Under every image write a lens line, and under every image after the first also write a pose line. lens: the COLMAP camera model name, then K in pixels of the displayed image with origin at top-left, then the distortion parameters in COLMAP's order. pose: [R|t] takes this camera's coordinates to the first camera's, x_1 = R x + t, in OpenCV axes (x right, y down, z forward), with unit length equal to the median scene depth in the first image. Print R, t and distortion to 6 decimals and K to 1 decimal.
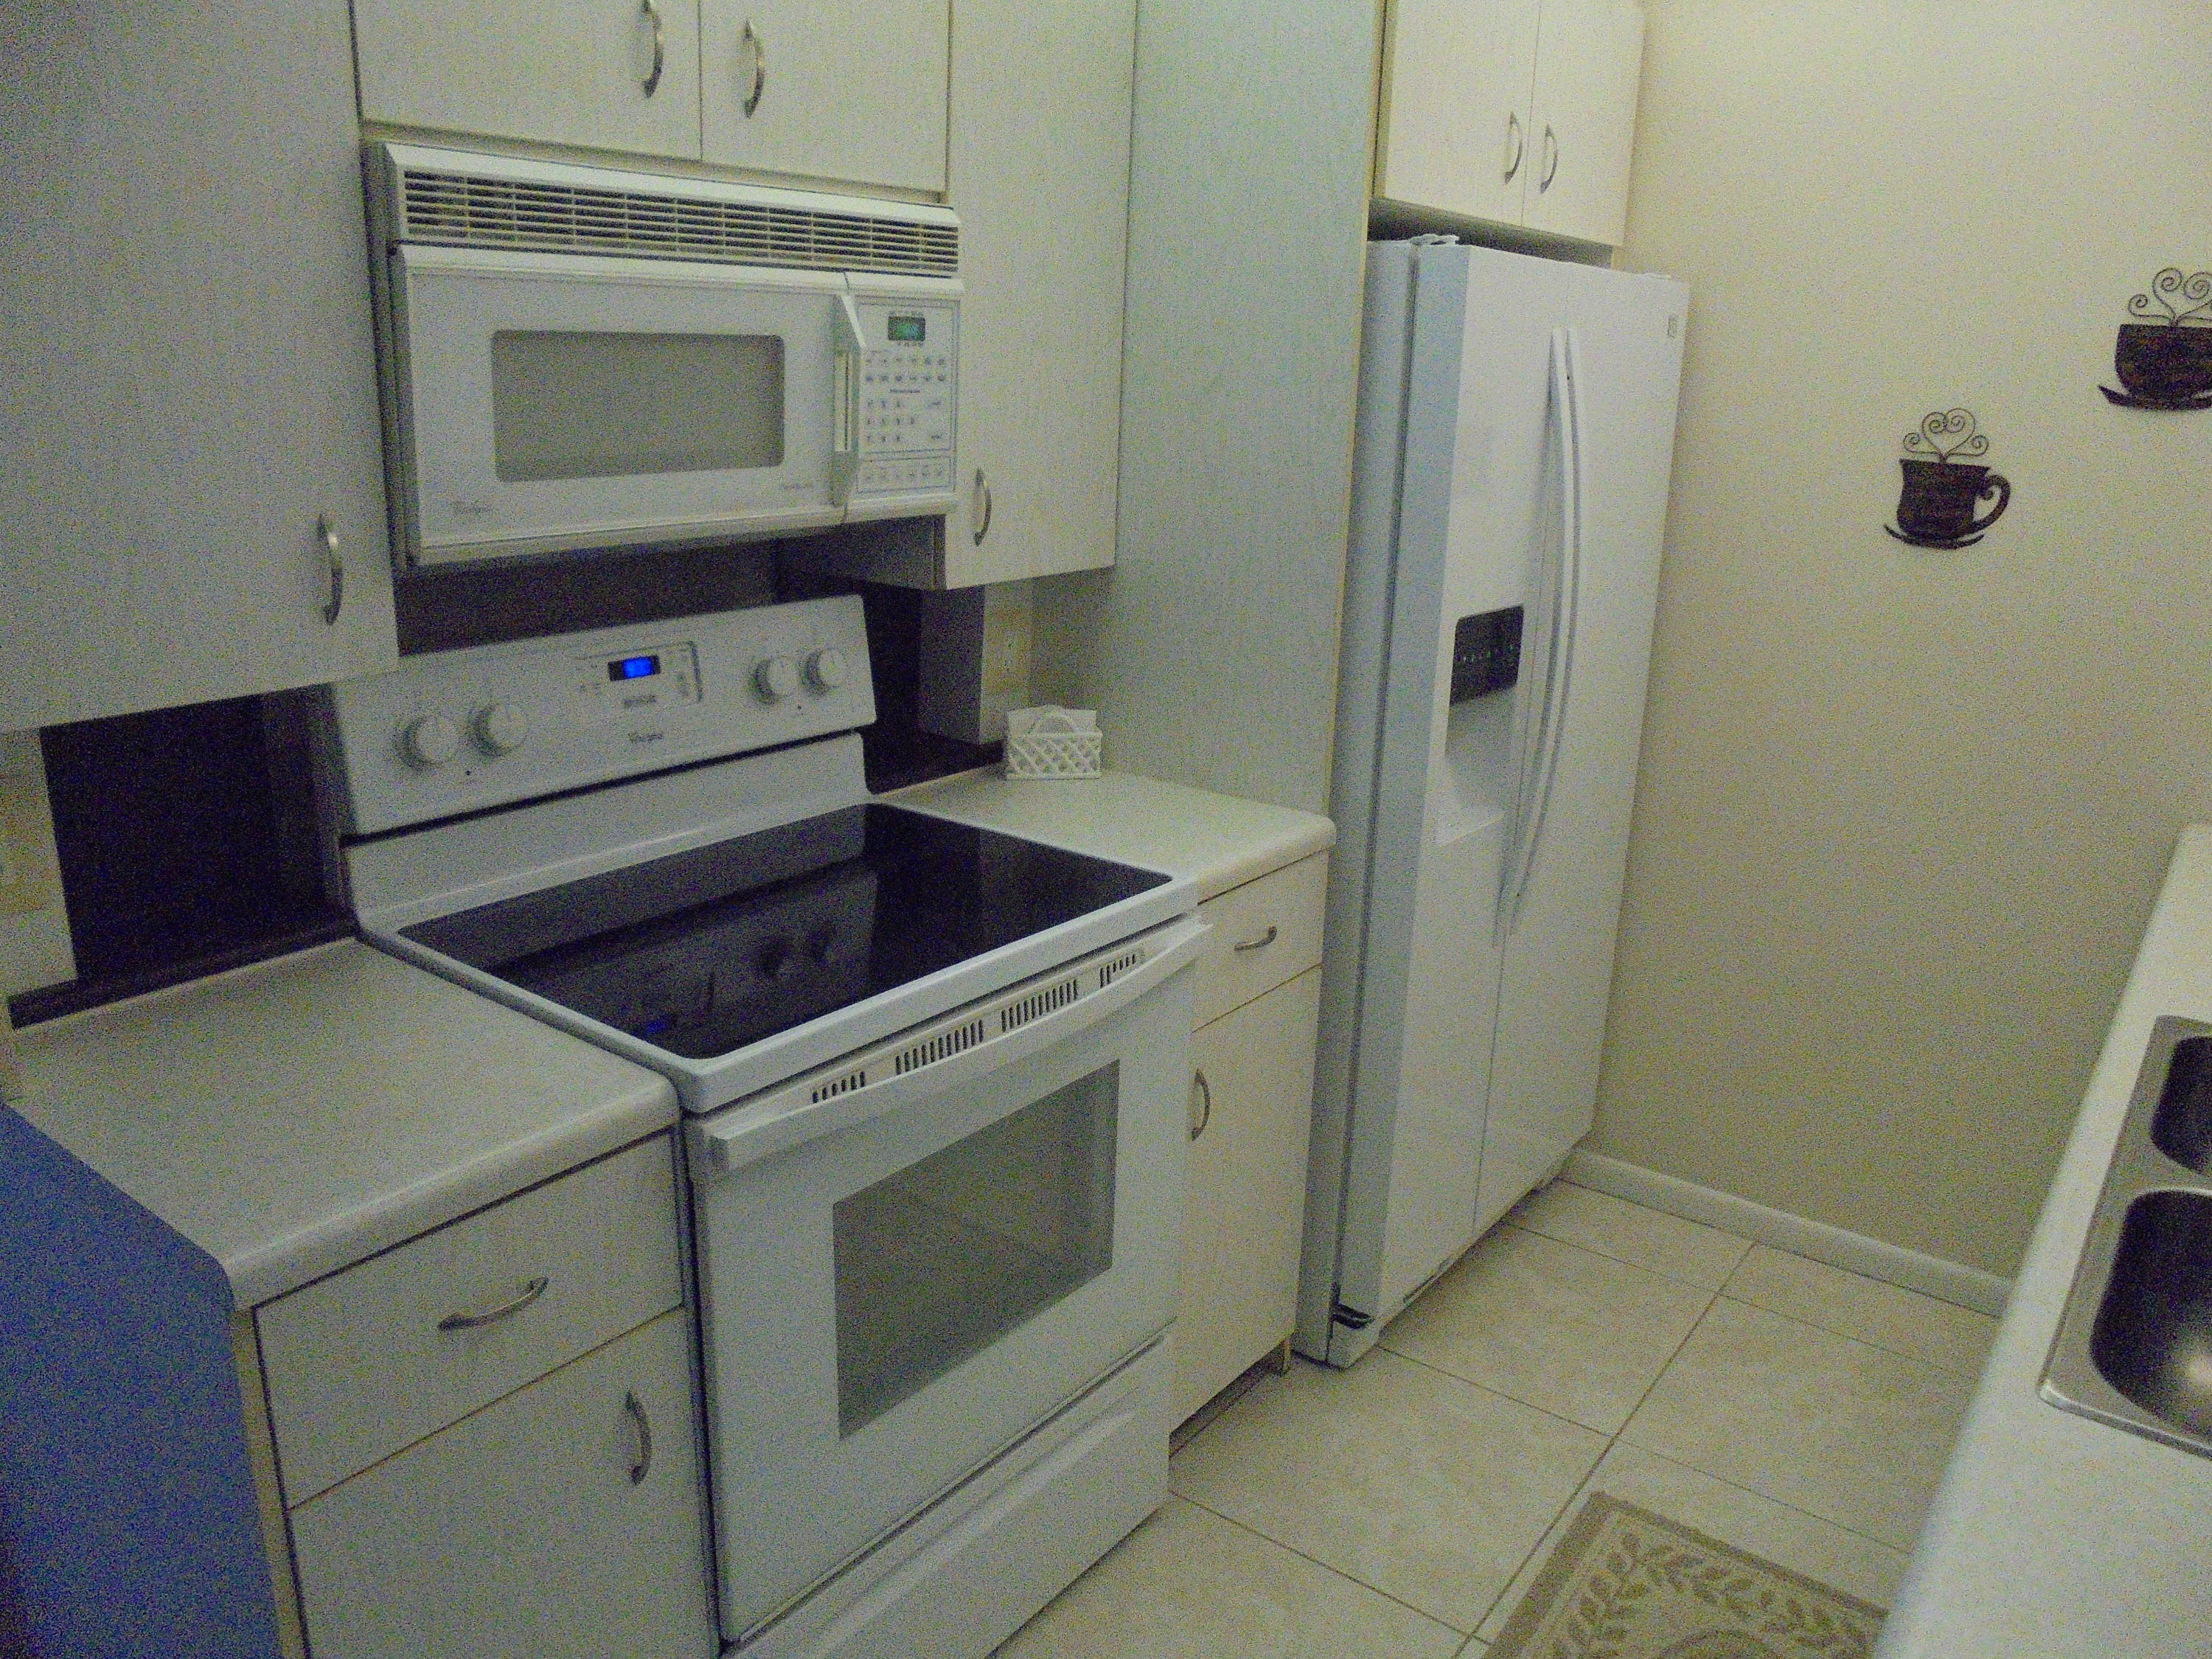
lens RADIAL K [[1671.2, 0, 1123.0], [0, 1671.2, 833.2], [0, 0, 1]] dist [-0.152281, 0.141381]
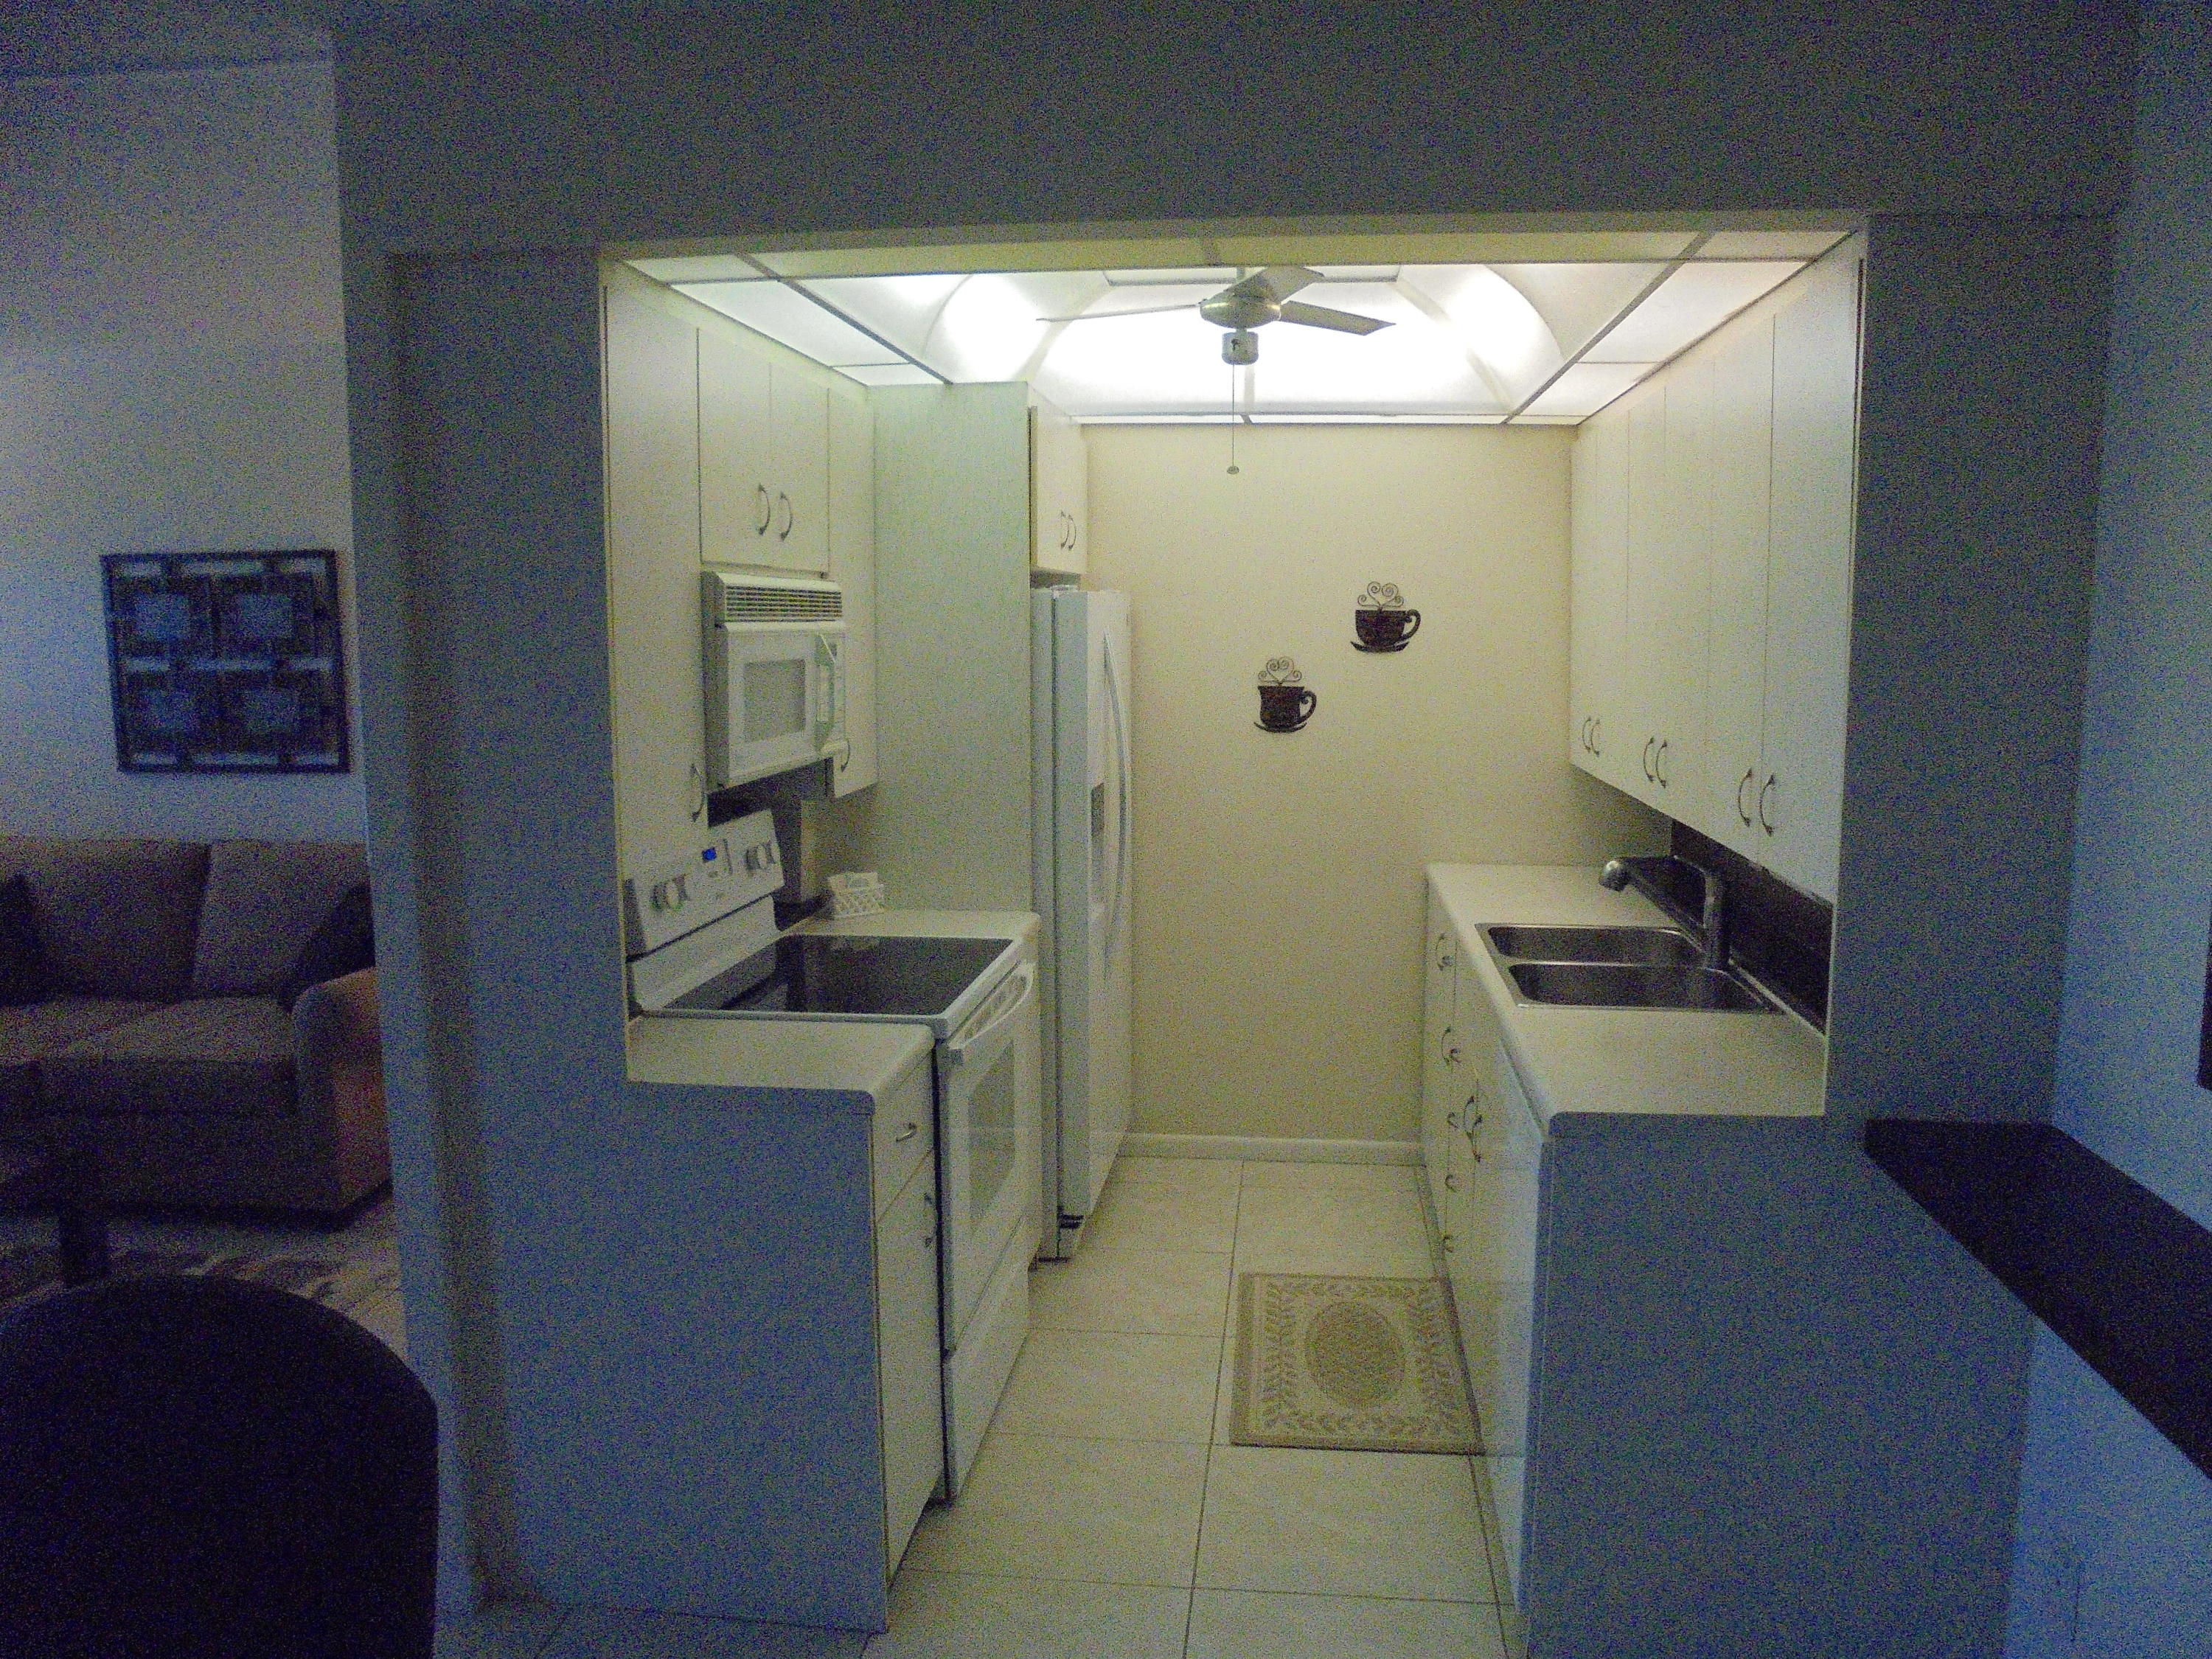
lens RADIAL K [[1671.2, 0, 1123.0], [0, 1671.2, 833.2], [0, 0, 1]] dist [-0.152281, 0.141381]
pose [[0.863229, -0.099499, 0.494909, -0.655011], [0.172580, 0.979479, -0.104097, 0.107373], [-0.474396, 0.175271, 0.862687, -0.558784]]
